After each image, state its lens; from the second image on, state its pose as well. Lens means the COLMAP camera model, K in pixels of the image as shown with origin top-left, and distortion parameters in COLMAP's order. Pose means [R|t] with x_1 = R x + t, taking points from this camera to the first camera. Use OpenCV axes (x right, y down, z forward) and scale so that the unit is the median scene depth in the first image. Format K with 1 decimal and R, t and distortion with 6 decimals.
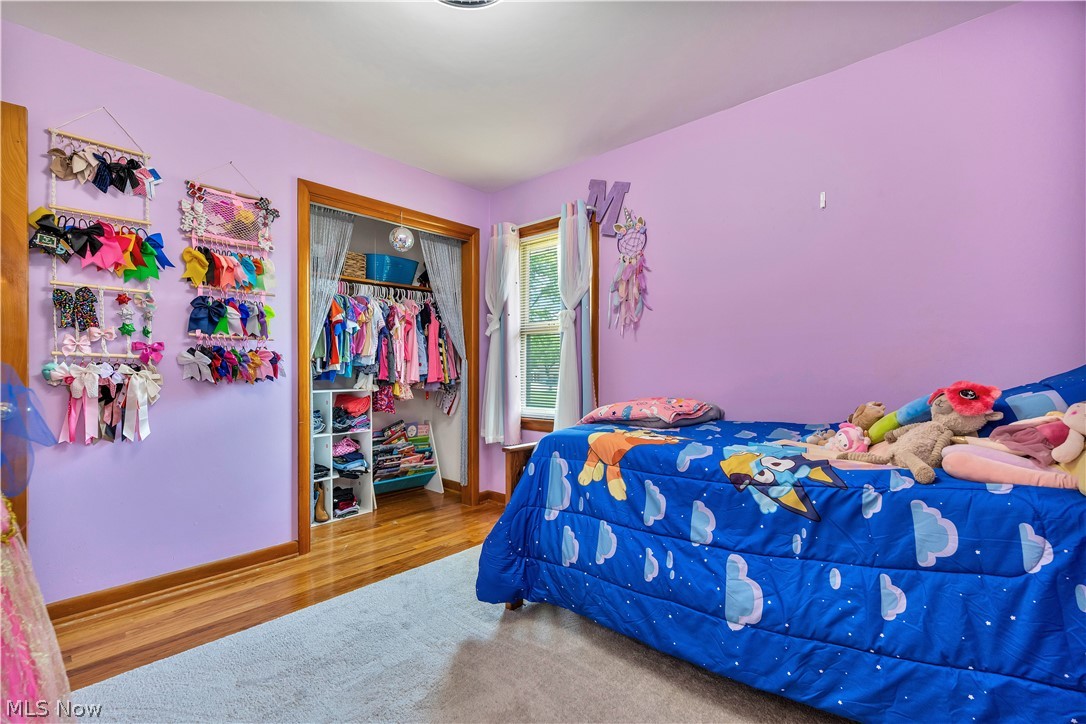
lens RADIAL K [[480.5, 0, 540.5], [0, 480.5, 365.6], [0, 0, 1]] dist [-0.003045, -0.000675]
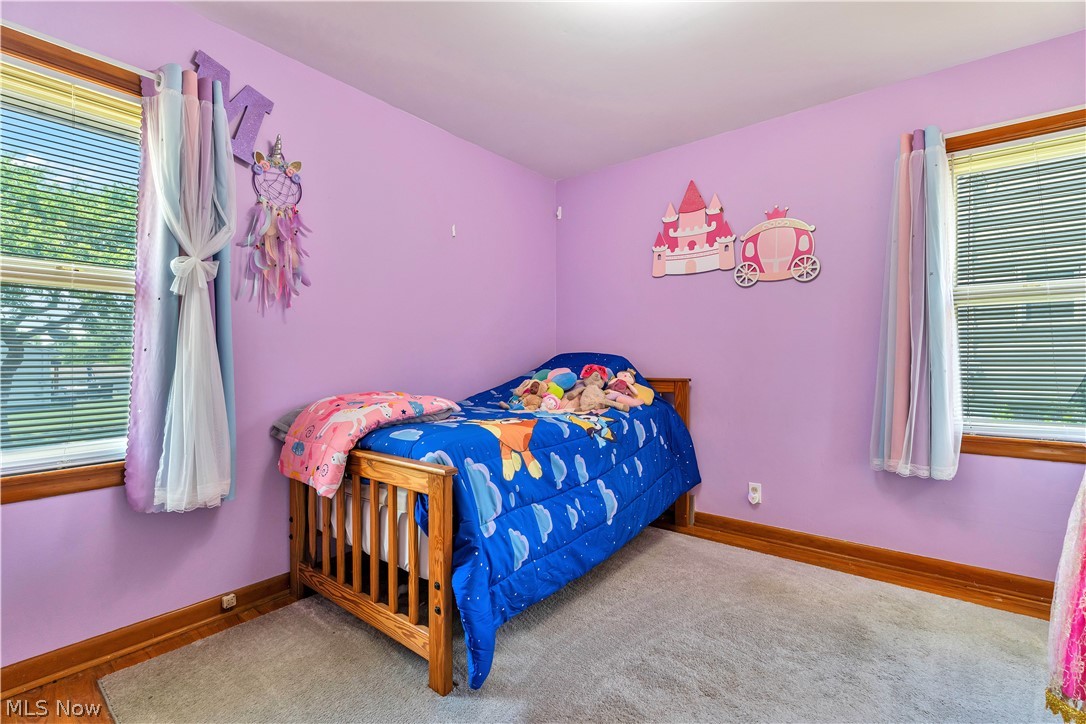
lens RADIAL K [[480.5, 0, 540.0], [0, 480.5, 360.9], [0, 0, 1]] dist [-0.003045, -0.000675]
pose [[-0.058007, -0.000300, 0.998316, -0.939397], [0.001625, 0.999999, 0.000395, 0.011660], [-0.998315, 0.001645, -0.058007, 1.073705]]
